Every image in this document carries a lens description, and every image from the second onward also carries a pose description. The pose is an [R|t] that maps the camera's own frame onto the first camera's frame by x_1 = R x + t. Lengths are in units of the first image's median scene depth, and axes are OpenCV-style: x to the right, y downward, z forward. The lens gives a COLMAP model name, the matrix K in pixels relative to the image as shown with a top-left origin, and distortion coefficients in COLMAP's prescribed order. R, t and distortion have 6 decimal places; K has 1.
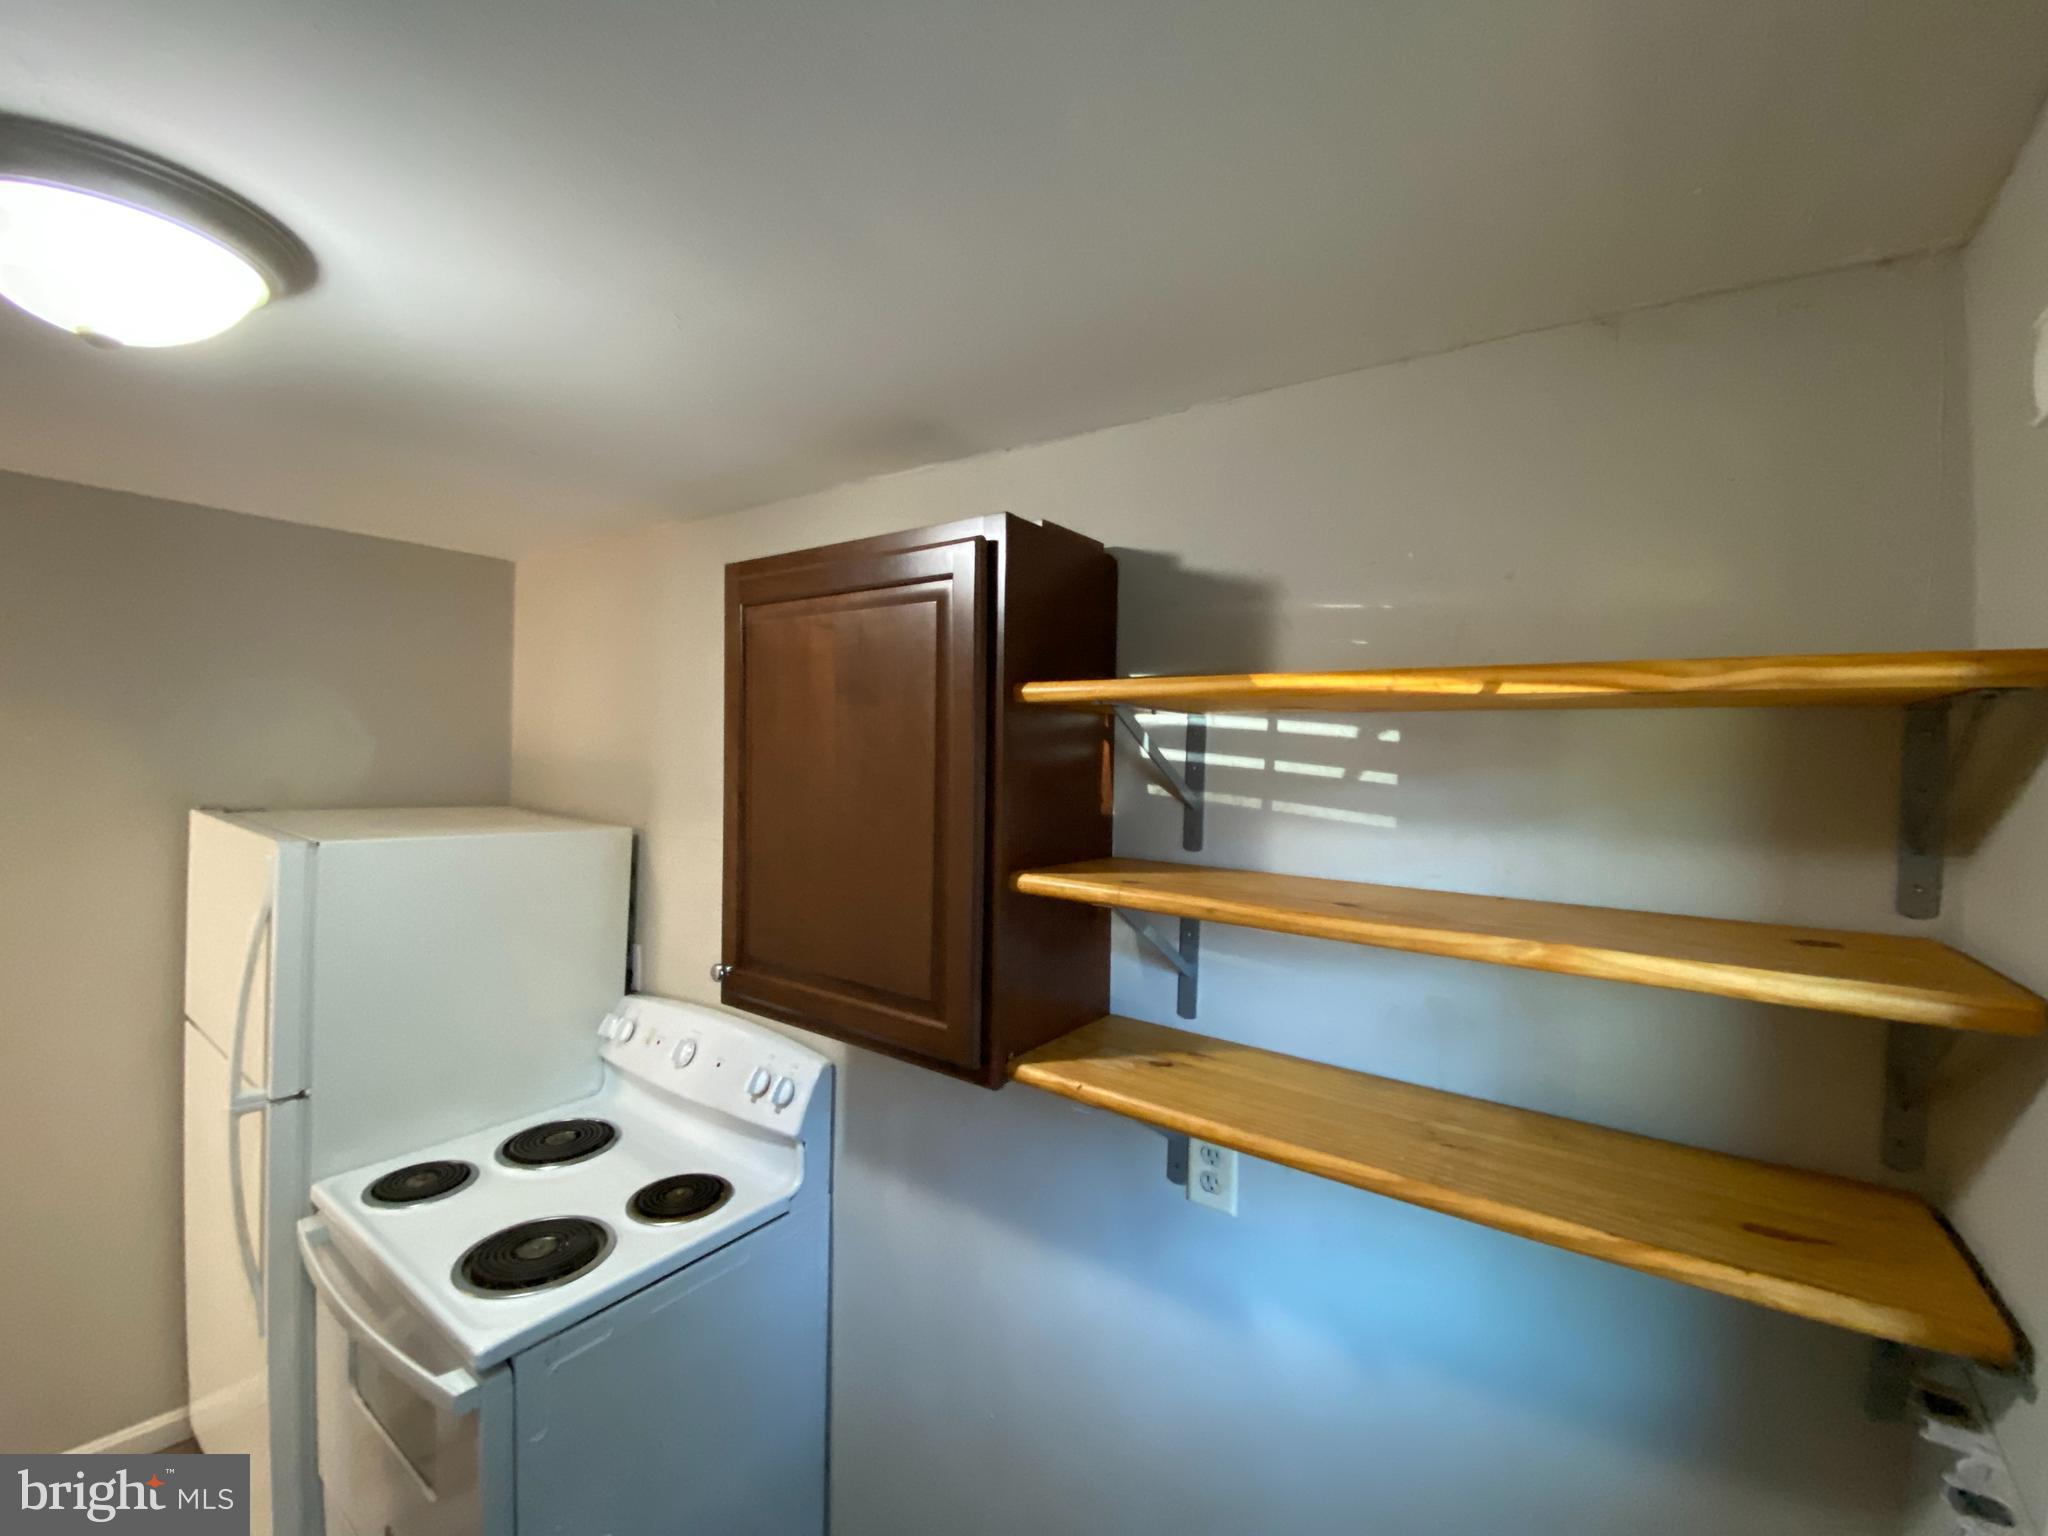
lens RADIAL K [[838.7, 0, 1034.7], [0, 838.7, 753.7], [0, 0, 1]] dist [0.022919, -0.019758]
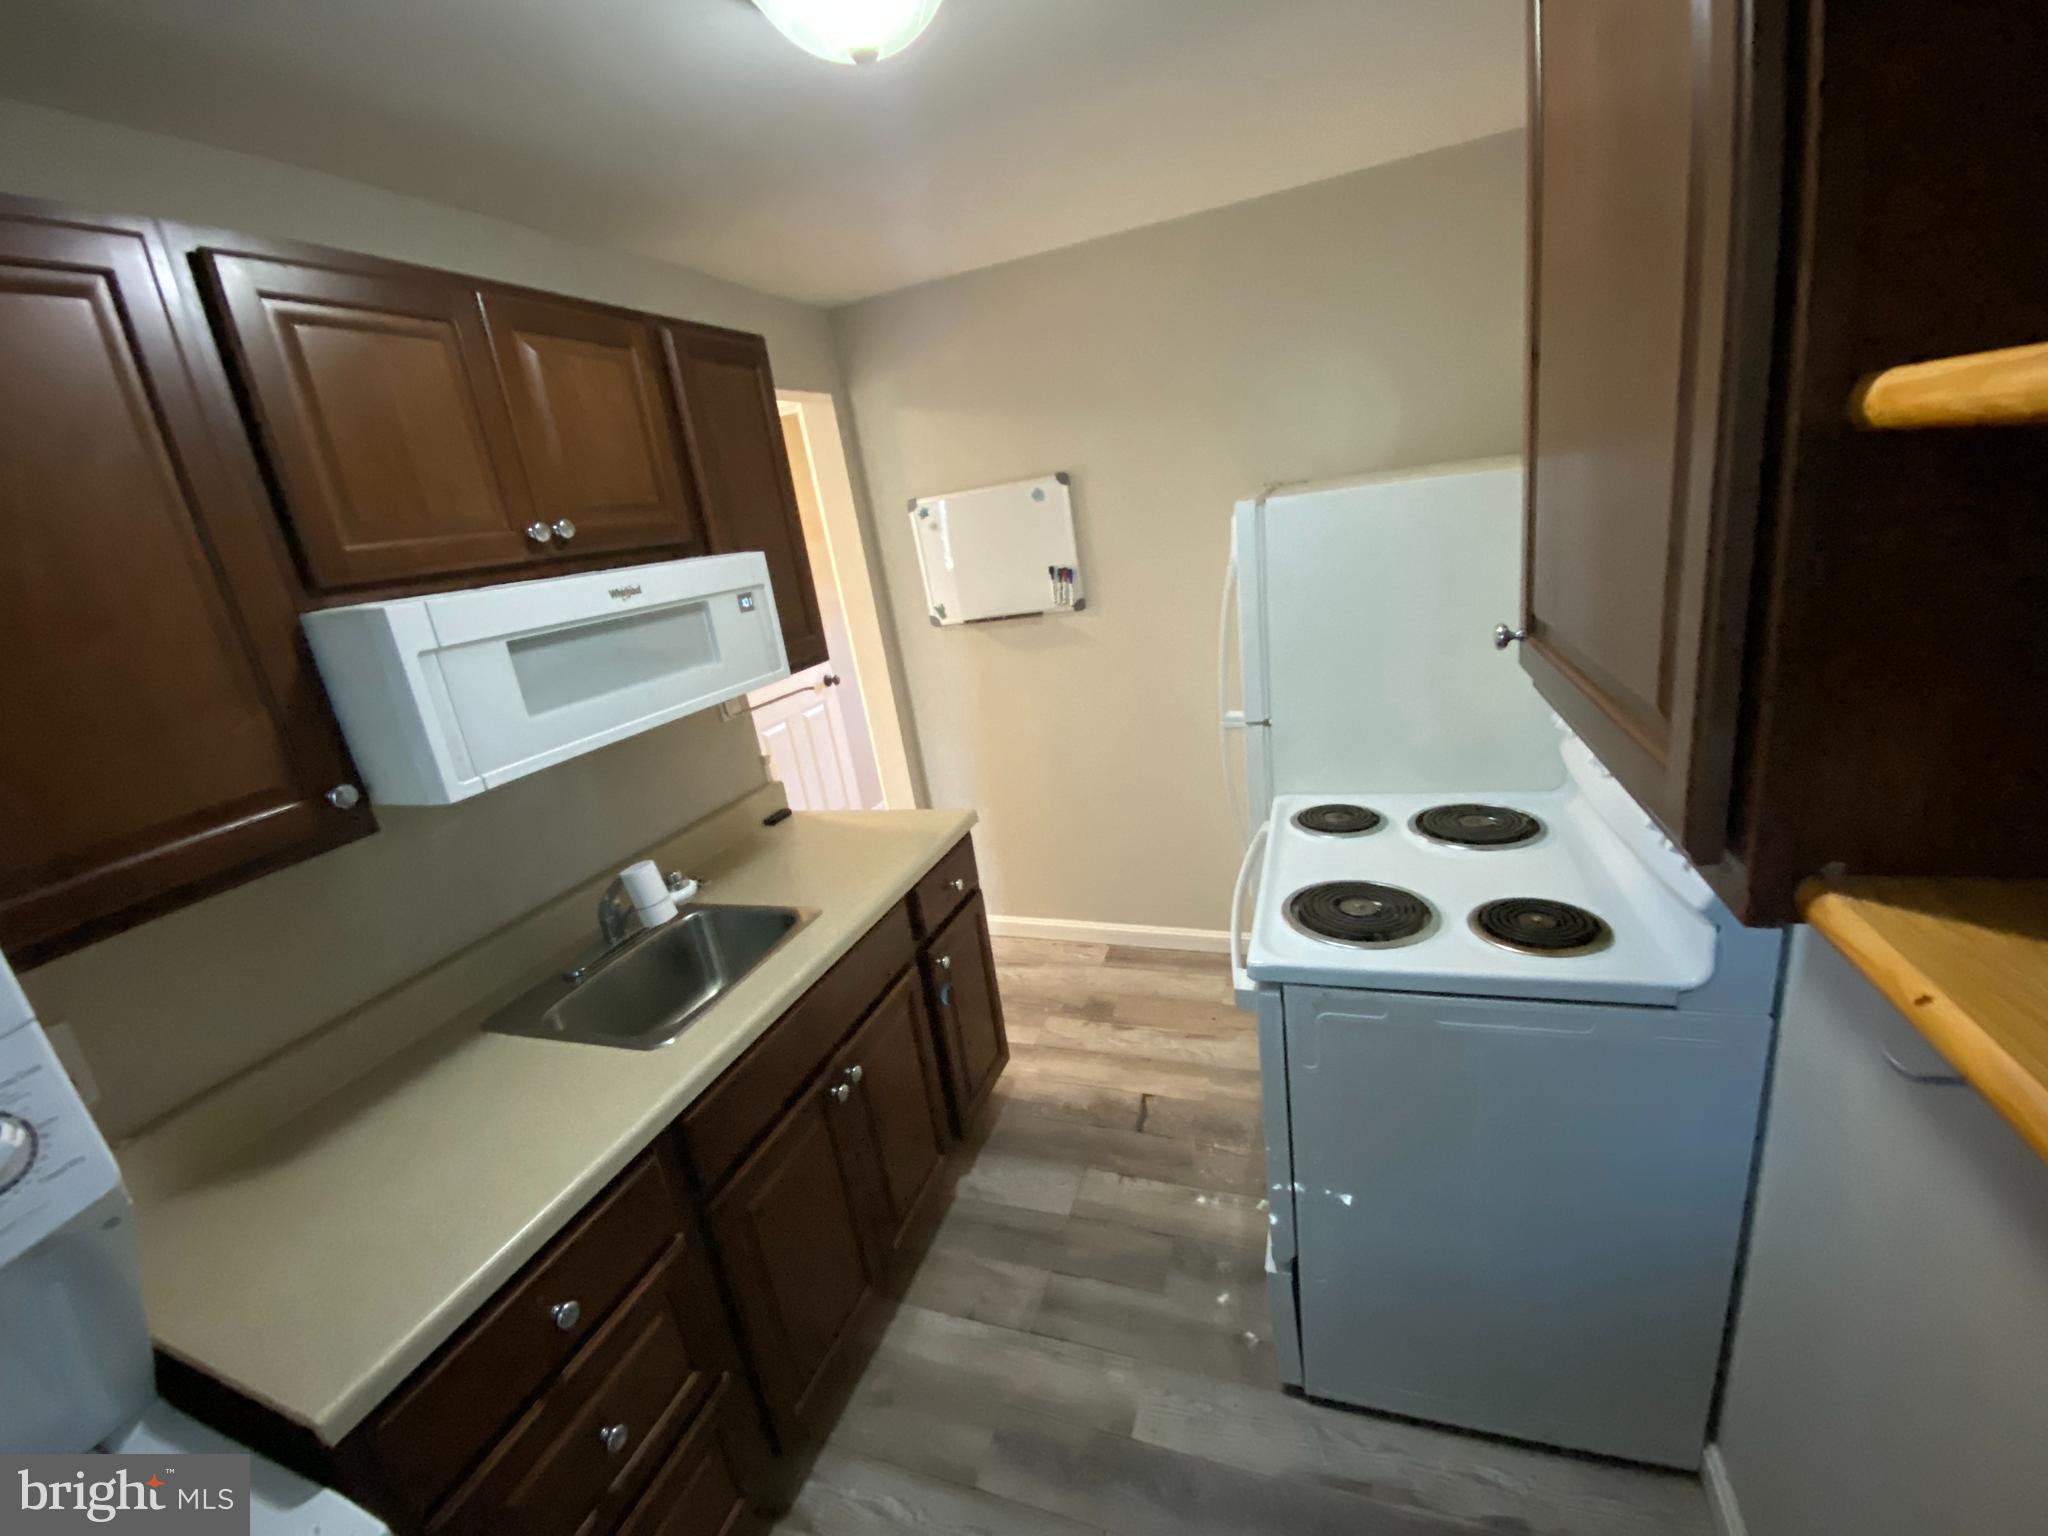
lens RADIAL K [[838.7, 0, 1019.3], [0, 838.7, 767.0], [0, 0, 1]] dist [0.022919, -0.019758]
pose [[0.267039, 0.215716, -0.939232, 0.193303], [0.138653, 0.955884, 0.258962, 0.128127], [0.953659, -0.199381, 0.225348, 0.452432]]
